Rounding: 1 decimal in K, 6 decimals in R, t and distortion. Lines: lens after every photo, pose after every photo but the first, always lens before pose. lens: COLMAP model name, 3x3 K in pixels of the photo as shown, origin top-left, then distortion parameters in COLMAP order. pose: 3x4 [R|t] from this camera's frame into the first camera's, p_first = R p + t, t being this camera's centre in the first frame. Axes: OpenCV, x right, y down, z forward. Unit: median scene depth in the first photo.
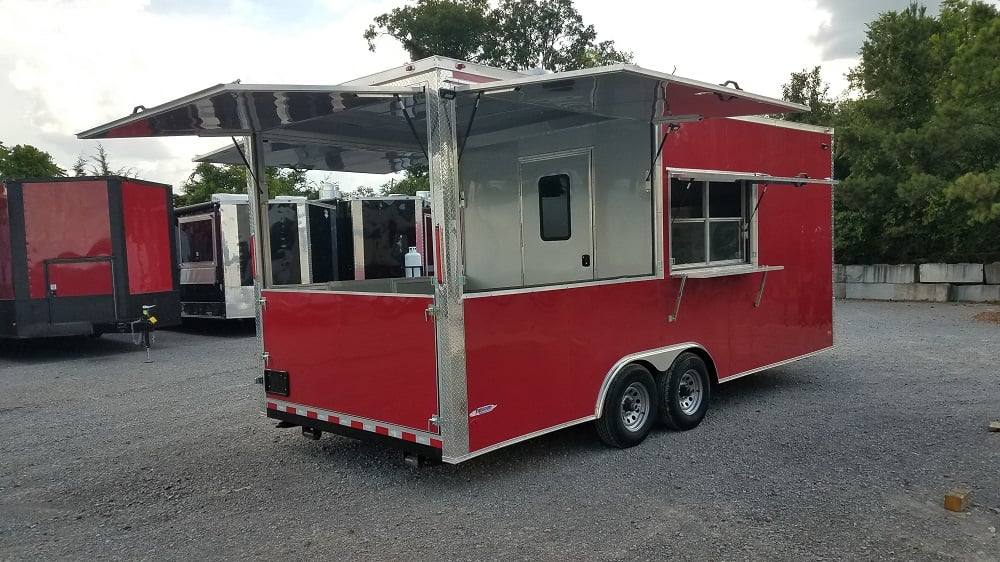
lens RADIAL K [[775.6, 0, 509.8], [0, 775.6, 301.7], [0, 0, 1]] dist [0.160535, -0.263788]
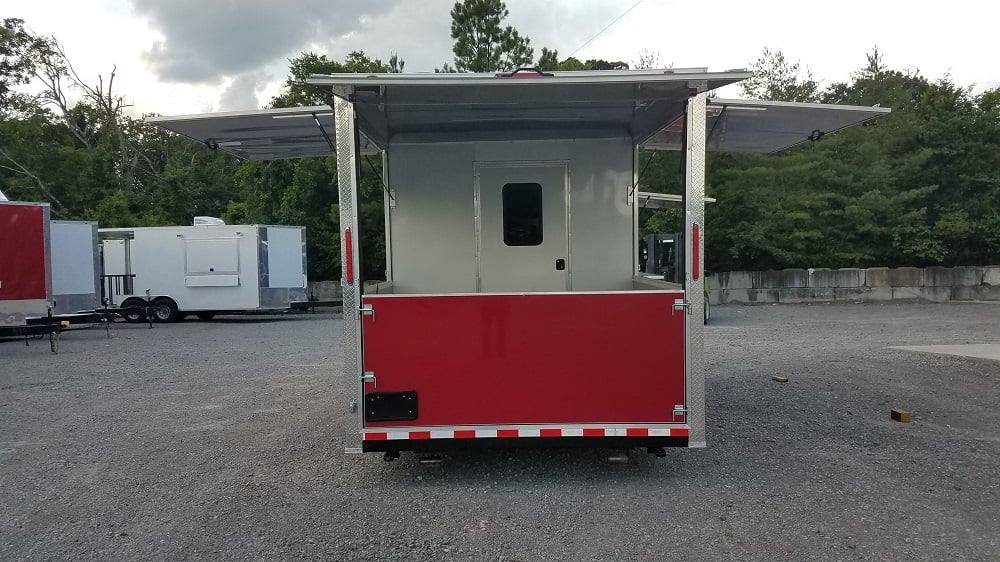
lens RADIAL K [[777.3, 0, 493.5], [0, 777.3, 305.3], [0, 0, 1]] dist [0.144888, -0.206807]
pose [[0.713665, -0.027537, 0.699946, -0.564082], [0.042915, 0.999069, -0.004451, 0.003075], [-0.699172, 0.033214, 0.714182, 0.233568]]
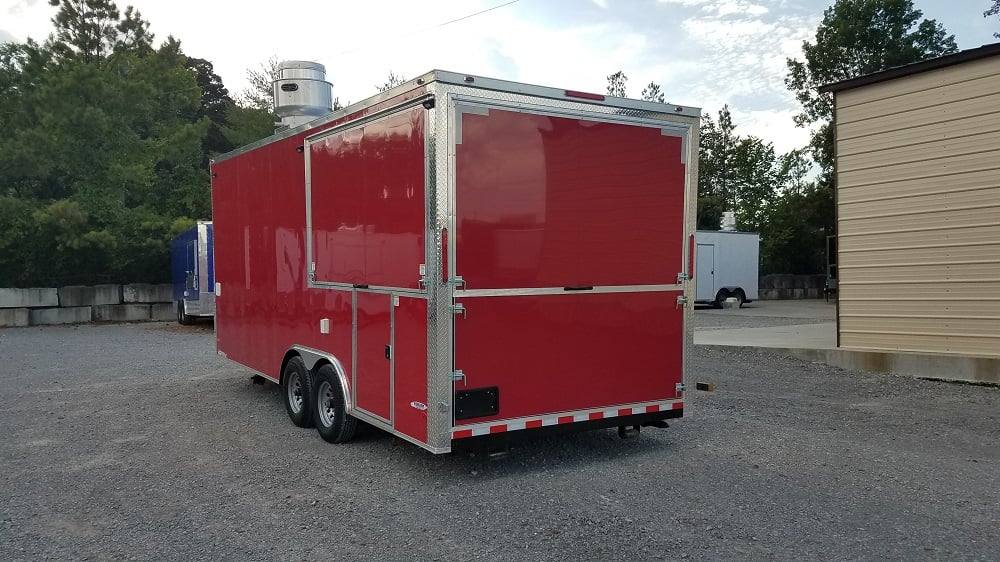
lens RADIAL K [[777.3, 0, 493.5], [0, 777.3, 305.3], [0, 0, 1]] dist [0.144888, -0.206807]
pose [[0.225411, -0.024362, 0.973959, -0.784974], [0.059253, 0.998180, 0.011254, -0.007296], [-0.972460, 0.055174, 0.226444, 0.557613]]
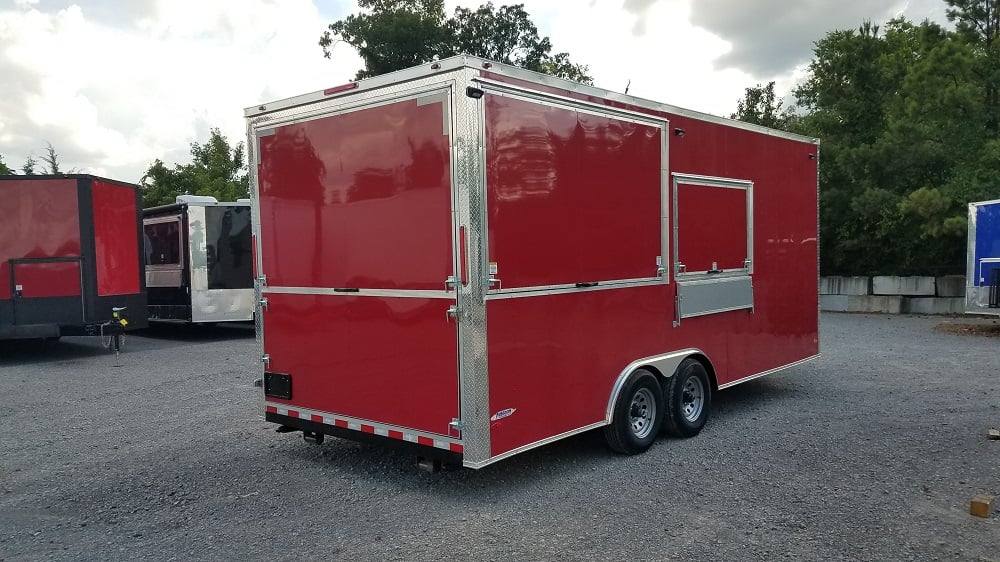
lens RADIAL K [[777.2, 0, 486.6], [0, 777.2, 292.4], [0, 0, 1]] dist [0.129220, -0.191476]
pose [[0.999134, 0.011287, 0.040054, -0.055122], [-0.010358, 0.999674, -0.023316, 0.005266], [-0.040305, 0.022881, 0.998925, 0.010123]]
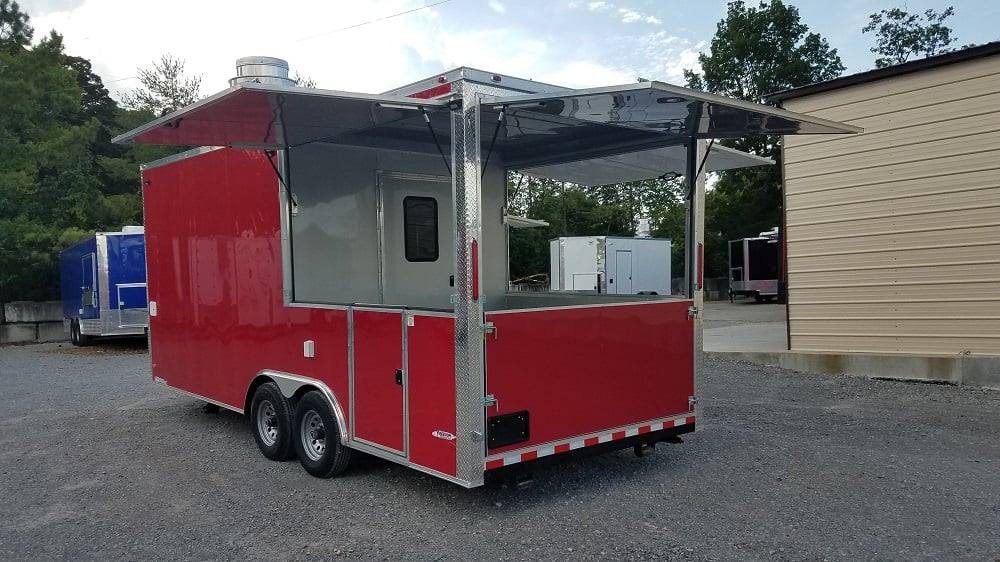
lens RADIAL K [[776.8, 0, 502.9], [0, 776.8, 315.3], [0, 0, 1]] dist [0.137321, -0.178971]
pose [[0.084234, -0.032614, 0.995912, -0.754831], [0.082423, 0.996267, 0.025654, -0.021709], [-0.993031, 0.079925, 0.086608, 0.658523]]
